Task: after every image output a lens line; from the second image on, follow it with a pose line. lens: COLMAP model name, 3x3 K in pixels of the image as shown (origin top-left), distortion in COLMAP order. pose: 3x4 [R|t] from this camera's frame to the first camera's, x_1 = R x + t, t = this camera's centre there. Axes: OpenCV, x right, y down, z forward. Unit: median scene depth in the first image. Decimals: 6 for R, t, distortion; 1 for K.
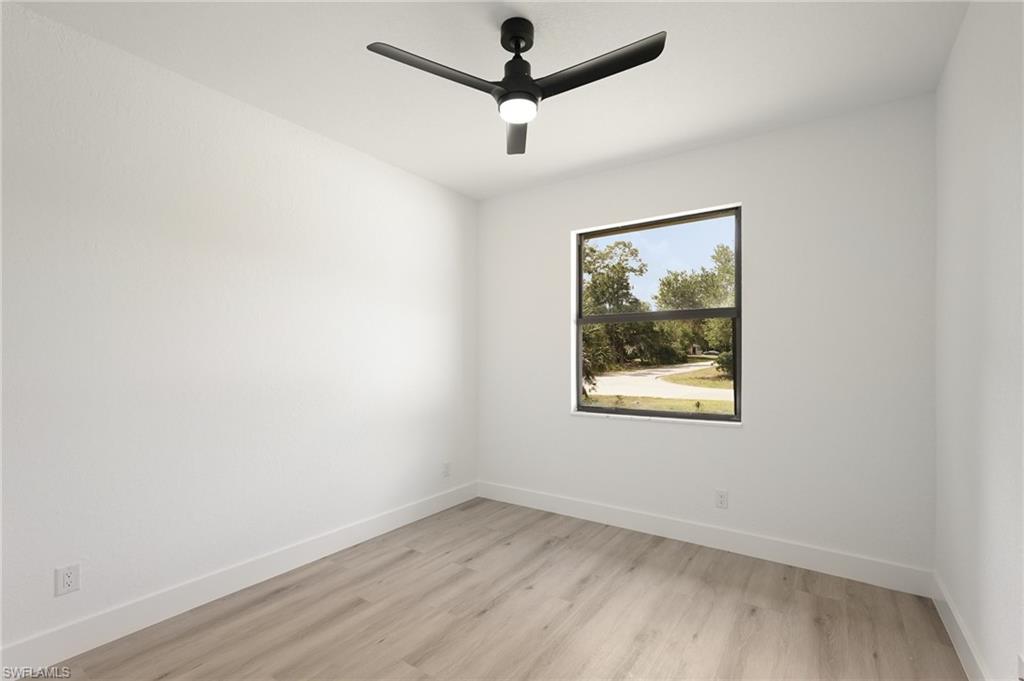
lens RADIAL K [[452.9, 0, 510.8], [0, 452.9, 344.8], [0, 0, 1]] dist [-0.004905, 0.004090]
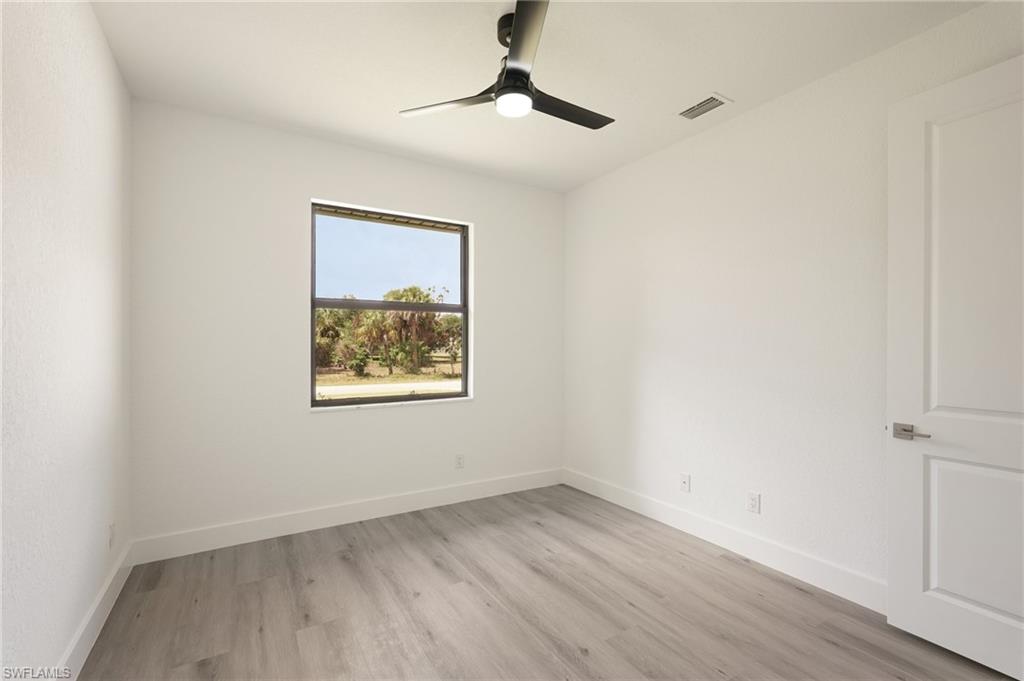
lens RADIAL K [[452.9, 0, 510.8], [0, 452.9, 344.8], [0, 0, 1]] dist [-0.004905, 0.004090]
pose [[0.413007, 0.002466, 0.910725, -0.596121], [-0.029169, 0.999519, 0.010522, 0.007676], [-0.910261, -0.030911, 0.412880, 0.375350]]
